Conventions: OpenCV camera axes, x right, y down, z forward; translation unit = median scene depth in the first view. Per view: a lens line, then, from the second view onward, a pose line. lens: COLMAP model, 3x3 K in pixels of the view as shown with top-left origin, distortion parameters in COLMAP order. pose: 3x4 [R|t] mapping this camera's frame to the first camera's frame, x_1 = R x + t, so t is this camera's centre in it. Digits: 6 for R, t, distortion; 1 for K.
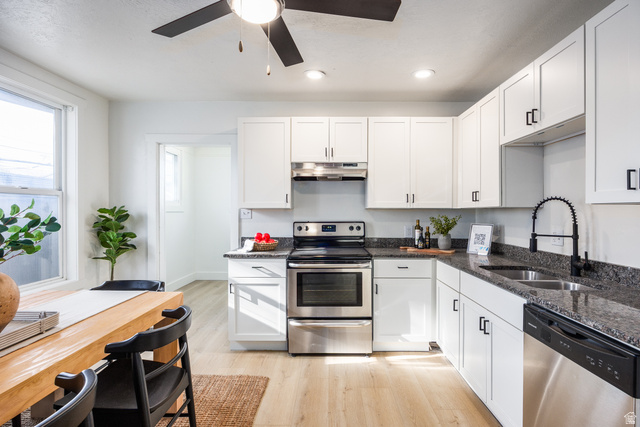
lens RADIAL K [[335.2, 0, 320.0], [0, 335.2, 213.5], [0, 0, 1]] dist [-0.001380, -0.000348]
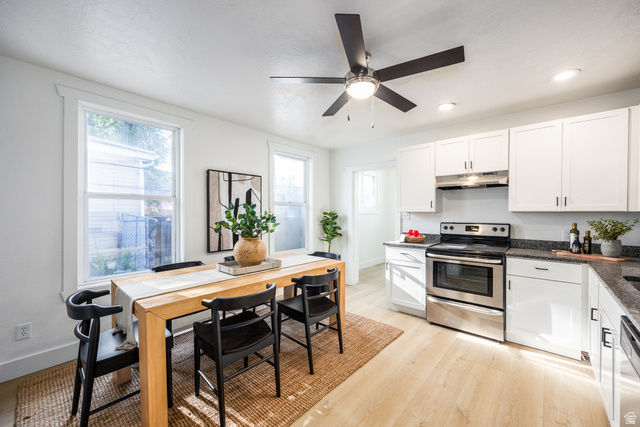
lens RADIAL K [[250.7, 0, 320.3], [0, 250.7, 216.8], [0, 0, 1]] dist [0.000544, -0.000001]
pose [[0.756116, 0.009750, -0.654365, 0.226660], [-0.006385, 0.999951, 0.007520, -0.000739], [0.654406, -0.001508, 0.756141, -0.028877]]
